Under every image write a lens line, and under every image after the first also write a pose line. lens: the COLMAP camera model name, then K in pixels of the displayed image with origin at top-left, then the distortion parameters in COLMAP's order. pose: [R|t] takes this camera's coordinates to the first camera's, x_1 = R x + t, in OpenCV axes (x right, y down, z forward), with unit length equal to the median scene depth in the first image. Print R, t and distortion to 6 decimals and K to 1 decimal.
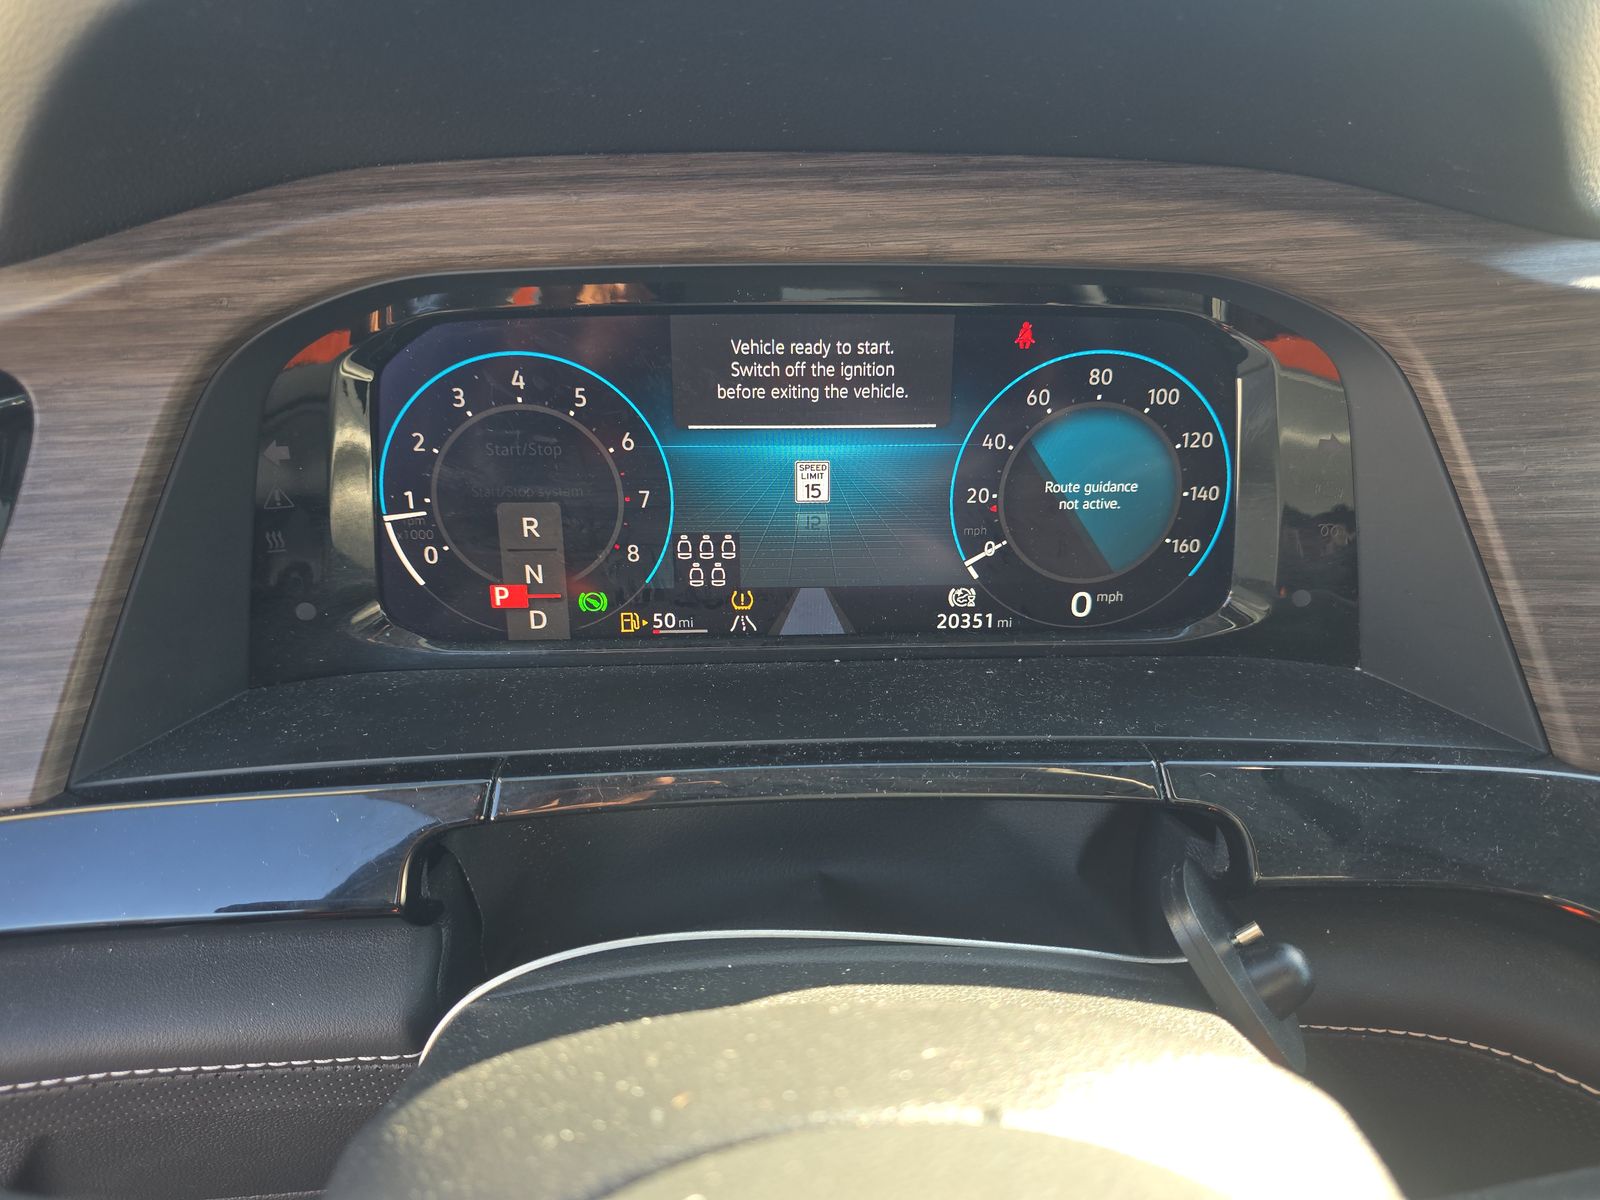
lens RADIAL K [[1066.8, 0, 805.1], [0, 1066.8, 616.8], [0, 0, 1]] dist [0.033047, -0.029963]
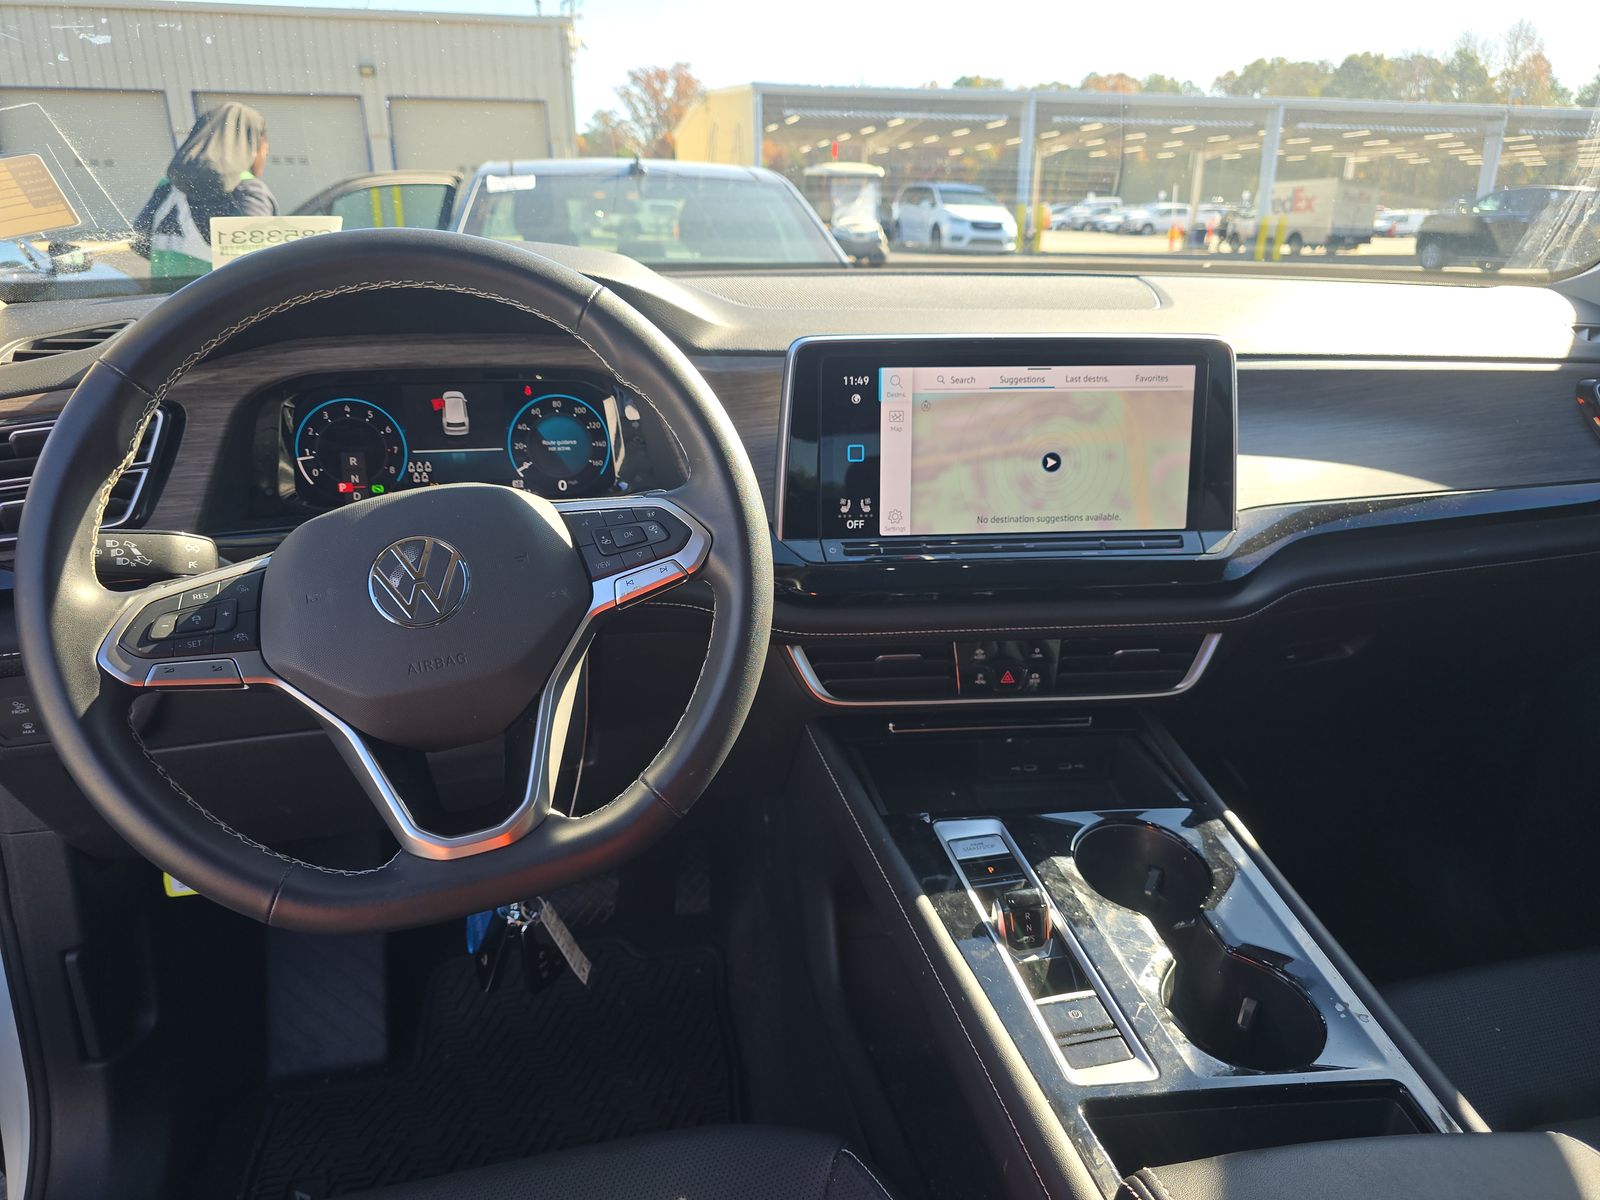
lens RADIAL K [[1066.8, 0, 799.9], [0, 1066.8, 630.4], [0, 0, 1]] dist [0.033047, -0.029963]
pose [[0.978451, -0.069666, 0.194372, 0.317966], [0.094979, 0.987713, -0.124107, 0.830181], [-0.183337, 0.139894, 0.973045, -1.925706]]
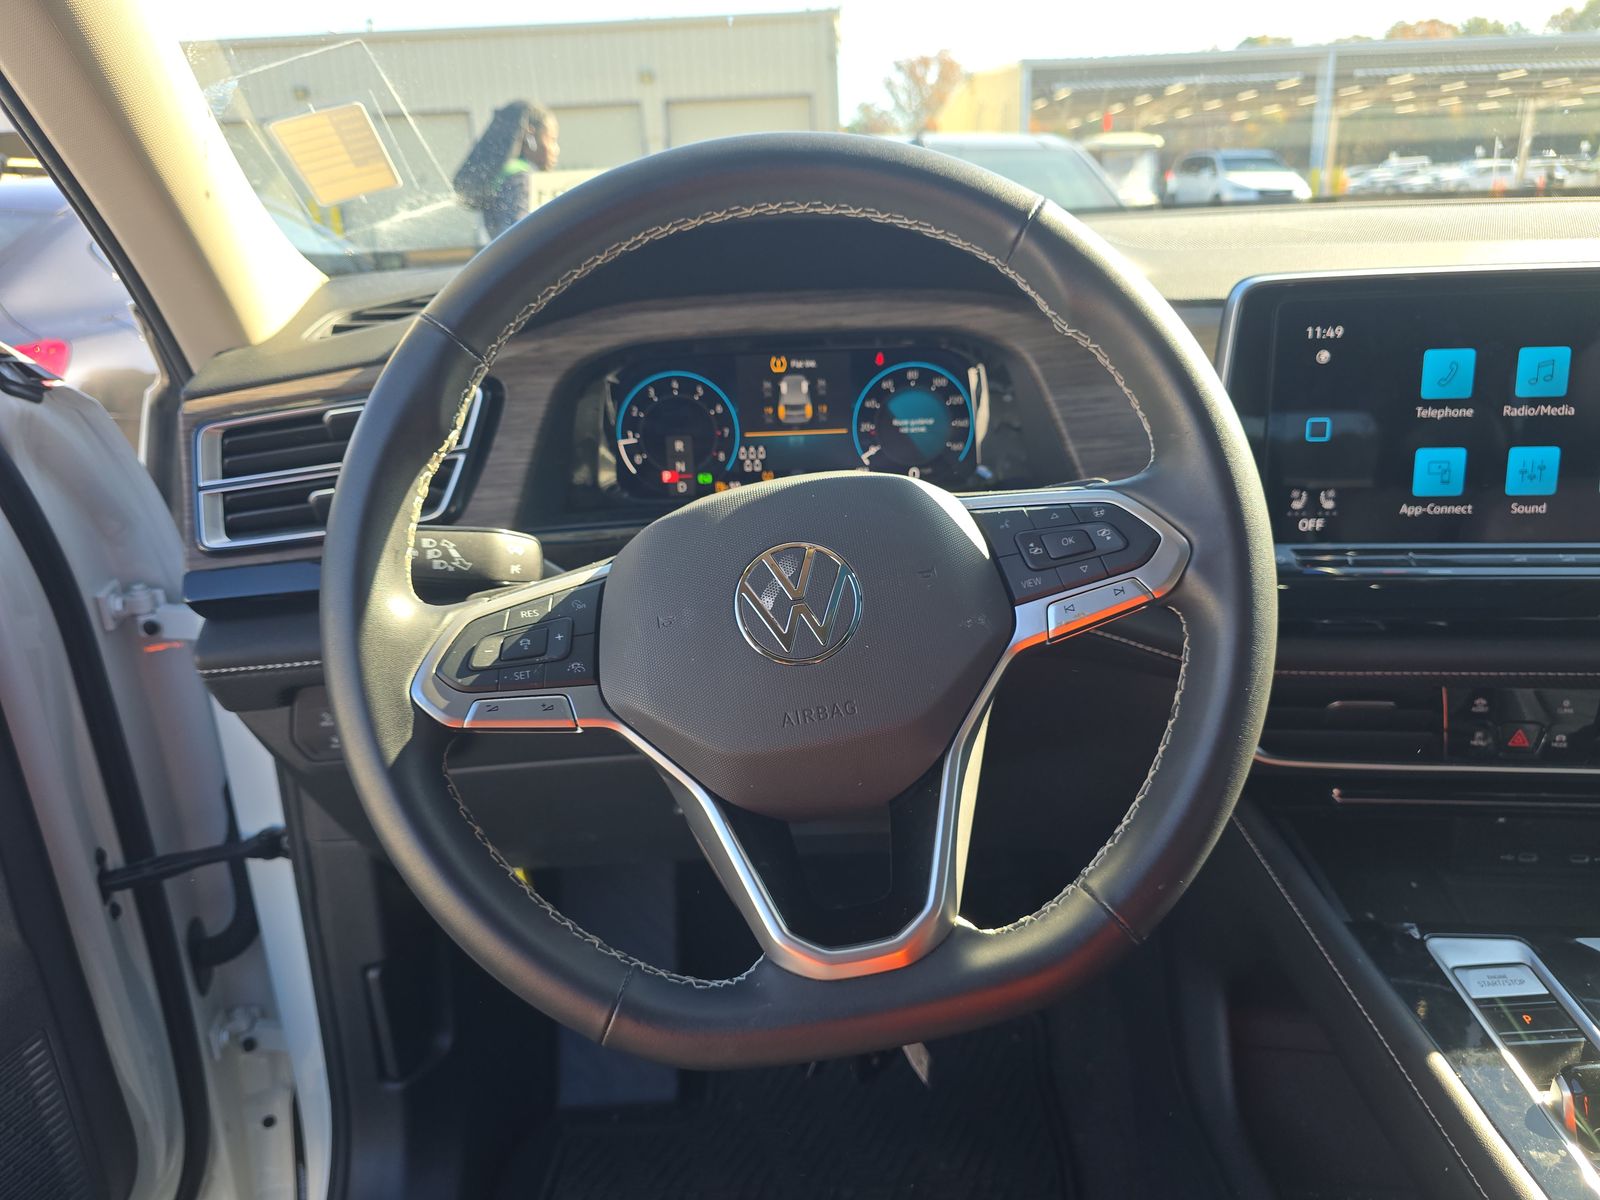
lens RADIAL K [[1066.8, 0, 812.6], [0, 1066.8, 638.2], [0, 0, 1]] dist [0.033047, -0.029963]
pose [[0.999119, -0.038090, -0.017637, 0.070181], [0.035642, 0.991789, -0.122820, 0.662687], [0.022170, 0.122083, 0.992272, -1.349785]]
